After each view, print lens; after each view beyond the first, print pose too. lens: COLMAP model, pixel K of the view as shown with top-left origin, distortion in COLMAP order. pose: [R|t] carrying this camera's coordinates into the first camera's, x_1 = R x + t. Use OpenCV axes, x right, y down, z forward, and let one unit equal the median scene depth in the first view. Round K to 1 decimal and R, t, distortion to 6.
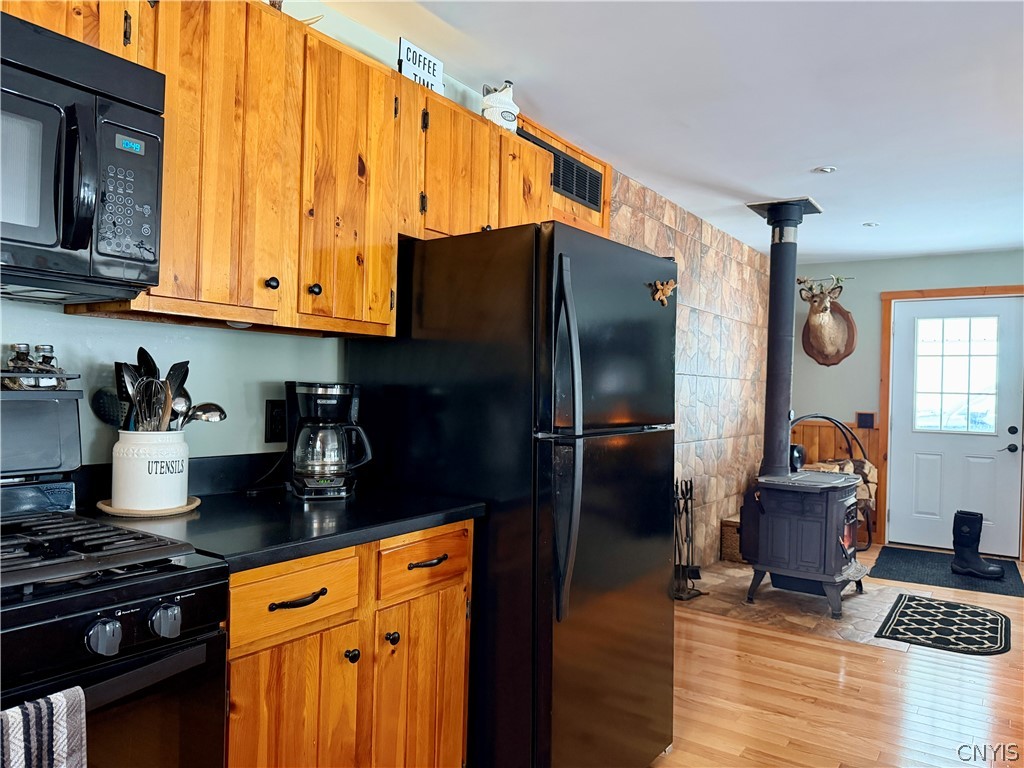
lens RADIAL K [[709.4, 0, 534.5], [0, 709.4, 396.8], [0, 0, 1]] dist [0.071420, -0.099332]
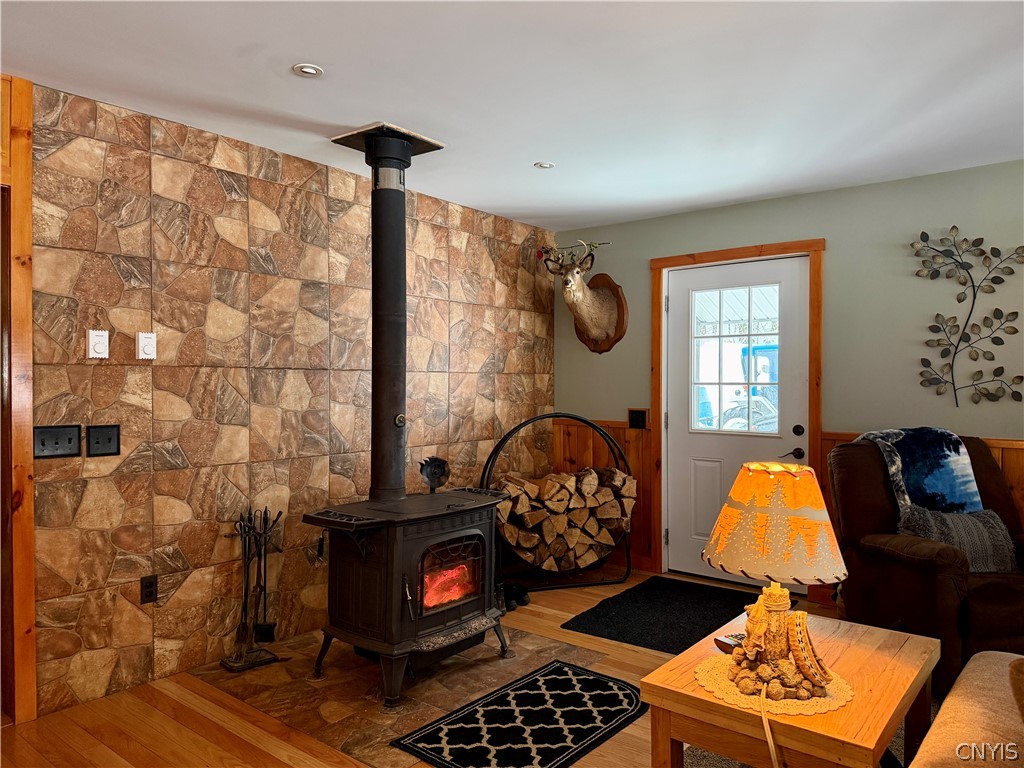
lens RADIAL K [[709.4, 0, 489.9], [0, 709.4, 392.1], [0, 0, 1]] dist [0.071420, -0.099332]
pose [[0.996271, -0.019626, -0.084014, 0.390335], [0.019684, 0.999806, -0.000136, -0.000679], [0.084001, -0.001519, 0.996465, 0.200049]]
